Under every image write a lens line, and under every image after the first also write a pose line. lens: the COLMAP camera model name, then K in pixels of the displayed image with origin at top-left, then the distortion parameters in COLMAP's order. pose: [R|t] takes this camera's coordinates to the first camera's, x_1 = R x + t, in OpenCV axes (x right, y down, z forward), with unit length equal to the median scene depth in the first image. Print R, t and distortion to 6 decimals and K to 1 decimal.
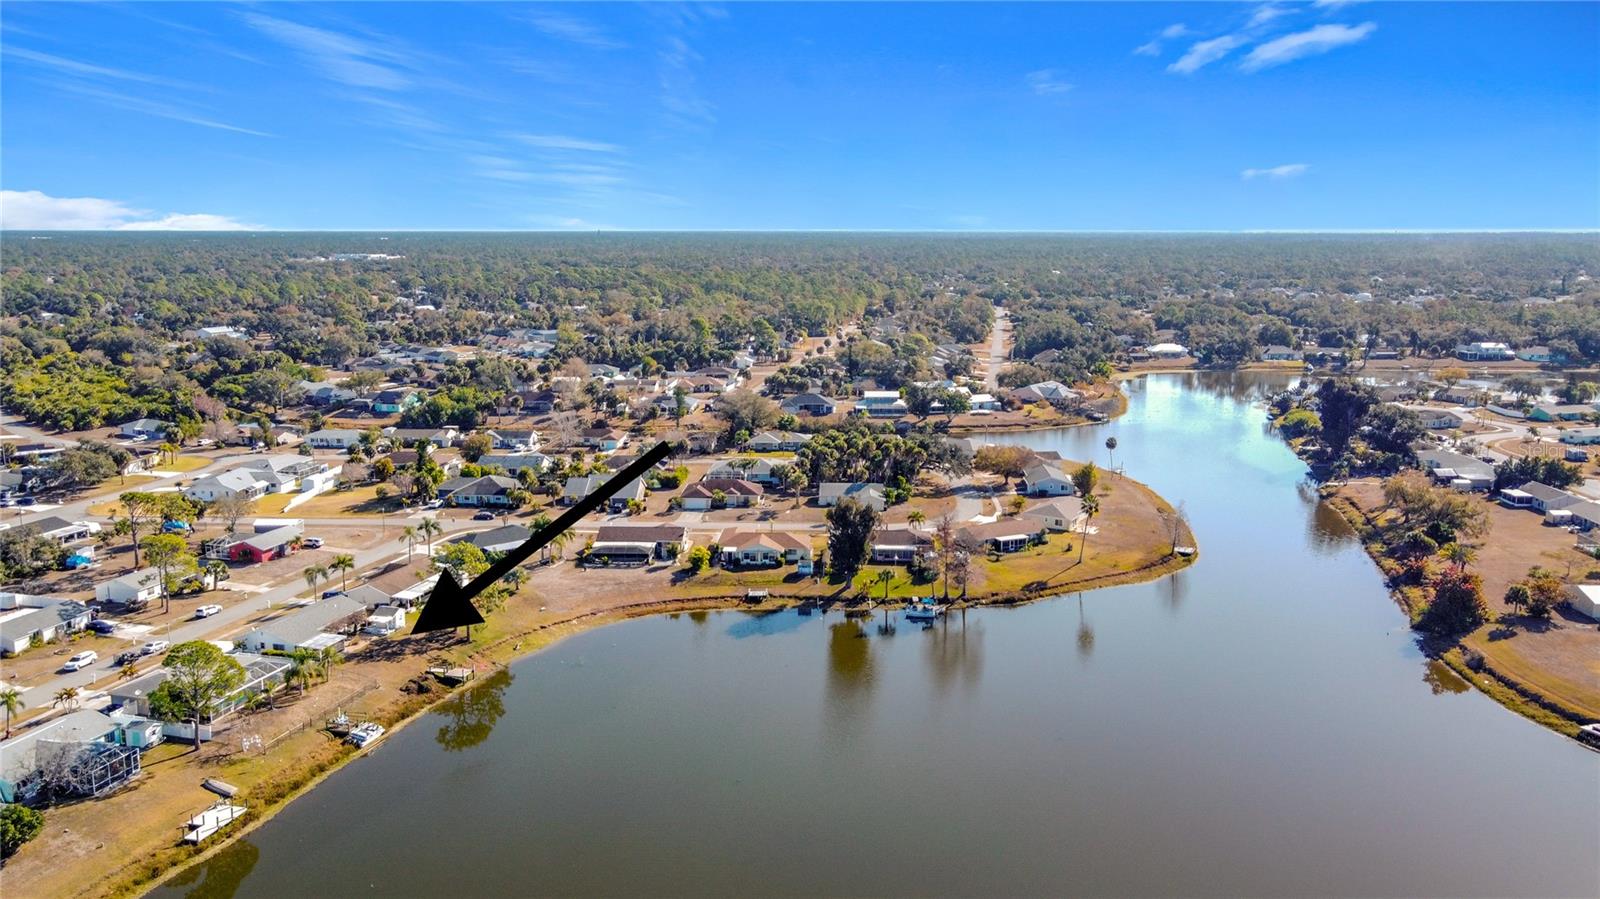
lens RADIAL K [[1203.1, 0, 800.0], [0, 1203.1, 449.5], [0, 0, 1]] dist [-0.021351, -0.000766]
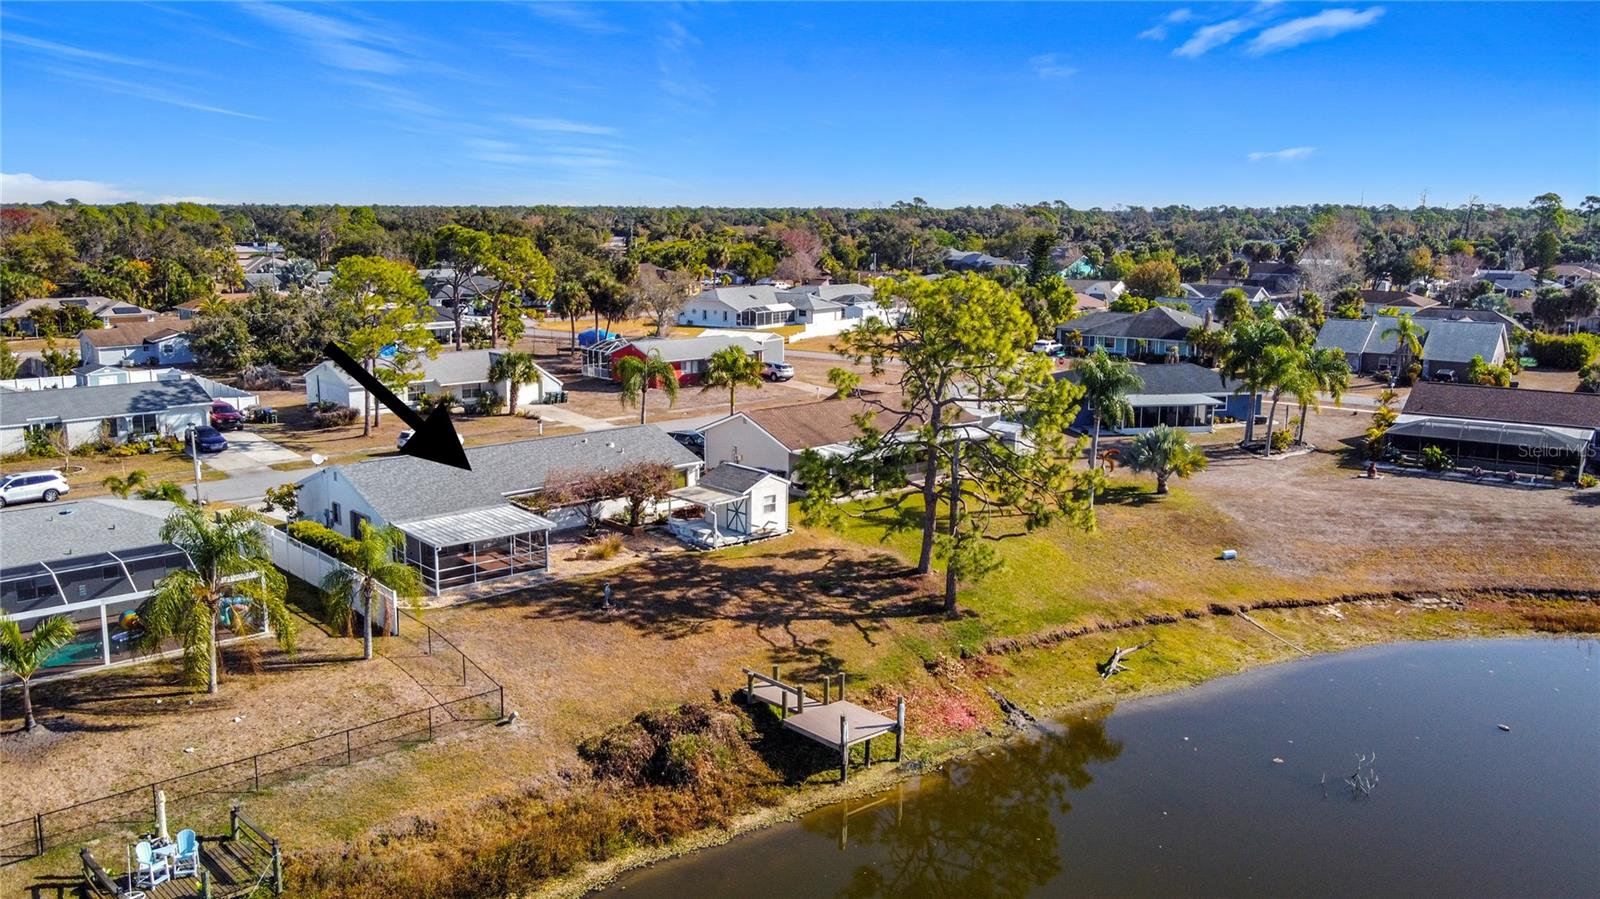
lens RADIAL K [[1203.1, 0, 800.0], [0, 1203.1, 449.5], [0, 0, 1]] dist [-0.021351, -0.000766]
pose [[0.829251, 0.096143, -0.550545, -0.135631], [-0.090983, 0.995174, 0.036748, 0.102935], [0.551421, 0.019617, 0.833997, 0.669119]]
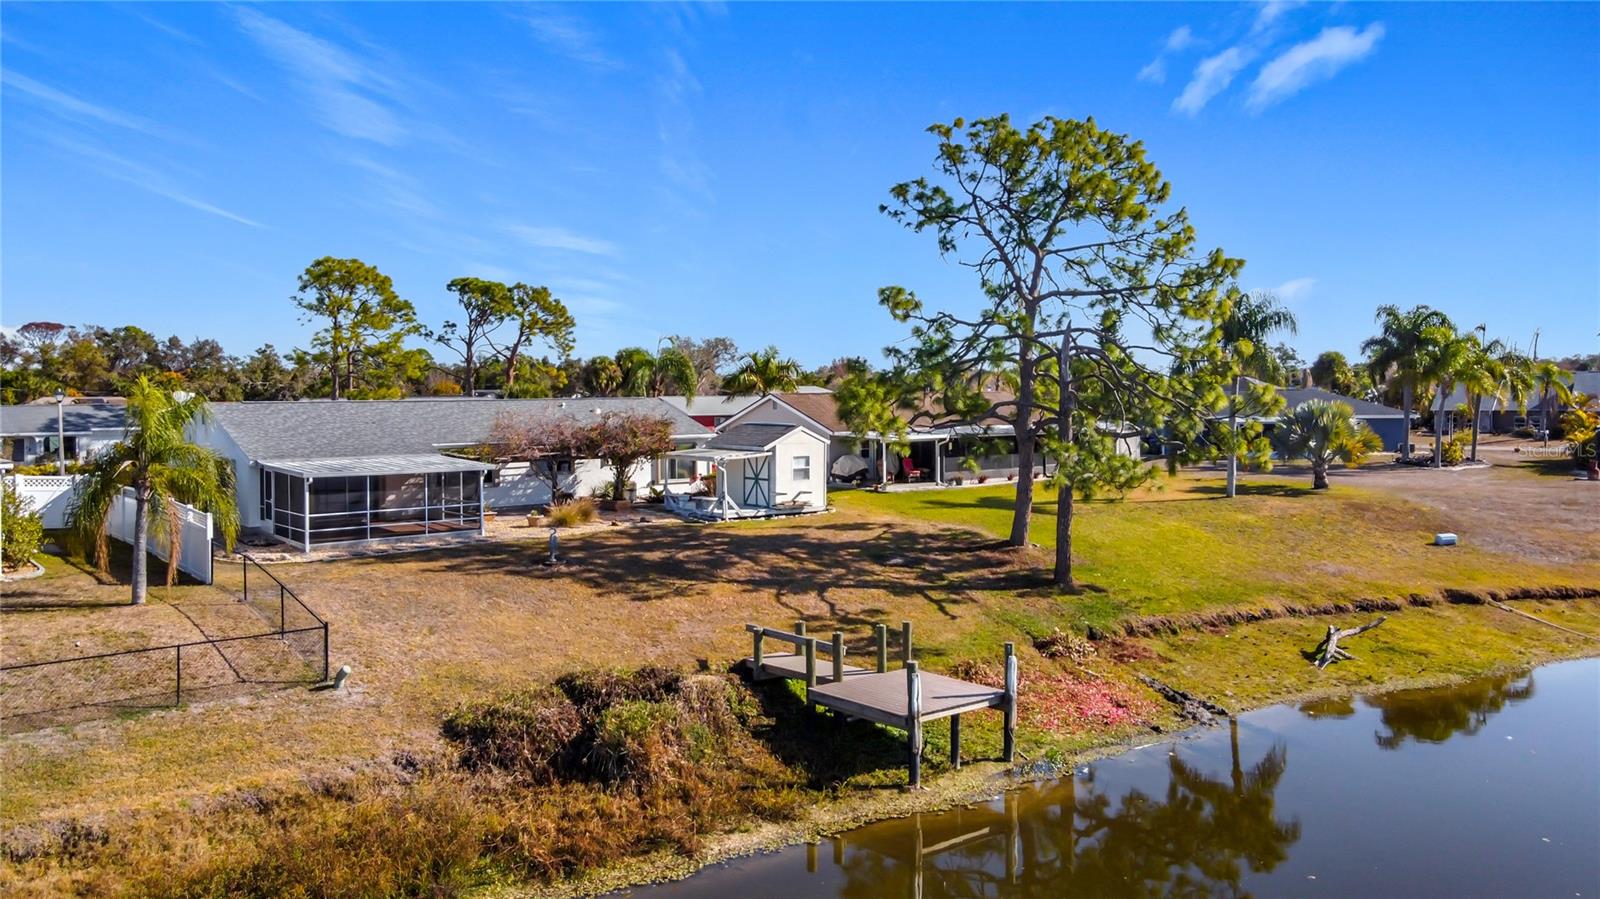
lens RADIAL K [[1143.9, 0, 800.0], [0, 1143.9, 449.5], [0, 0, 1]] dist [0.018817, 0.010932]
pose [[0.801442, 0.001997, -0.598070, -0.180124], [-0.079535, 0.991468, -0.103270, 0.146285], [0.592761, 0.130333, 0.794763, 0.747433]]
